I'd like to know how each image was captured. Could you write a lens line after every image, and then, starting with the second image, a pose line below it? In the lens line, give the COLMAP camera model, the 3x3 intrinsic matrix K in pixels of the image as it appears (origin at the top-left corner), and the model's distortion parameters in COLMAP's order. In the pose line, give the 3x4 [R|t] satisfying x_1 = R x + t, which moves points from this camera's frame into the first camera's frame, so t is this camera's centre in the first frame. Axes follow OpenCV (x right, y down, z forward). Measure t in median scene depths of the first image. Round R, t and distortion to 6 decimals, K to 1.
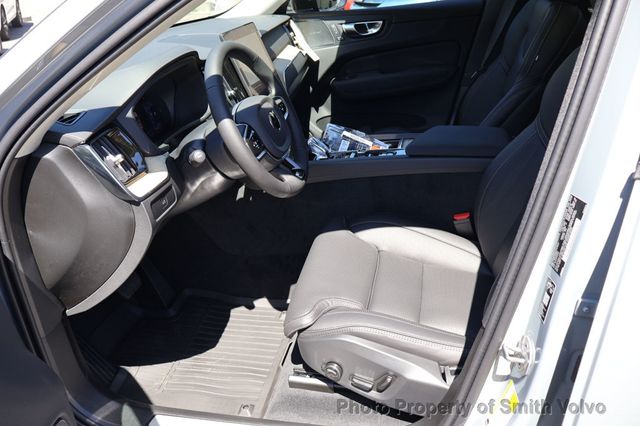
lens RADIAL K [[572.2, 0, 320.0], [0, 572.2, 213.0], [0, 0, 1]] dist [0.001058, -0.000732]
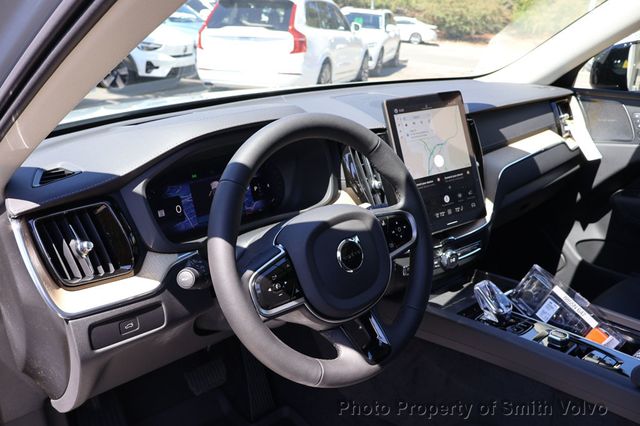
lens RADIAL K [[541.5, 0, 320.0], [0, 541.5, 213.0], [0, 0, 1]] dist [0.006413, 0.003011]
pose [[0.781598, 0.270457, -0.562101, 0.118824], [-0.310799, 0.950147, 0.025003, -0.122640], [0.540840, 0.155158, 0.826691, 0.306963]]
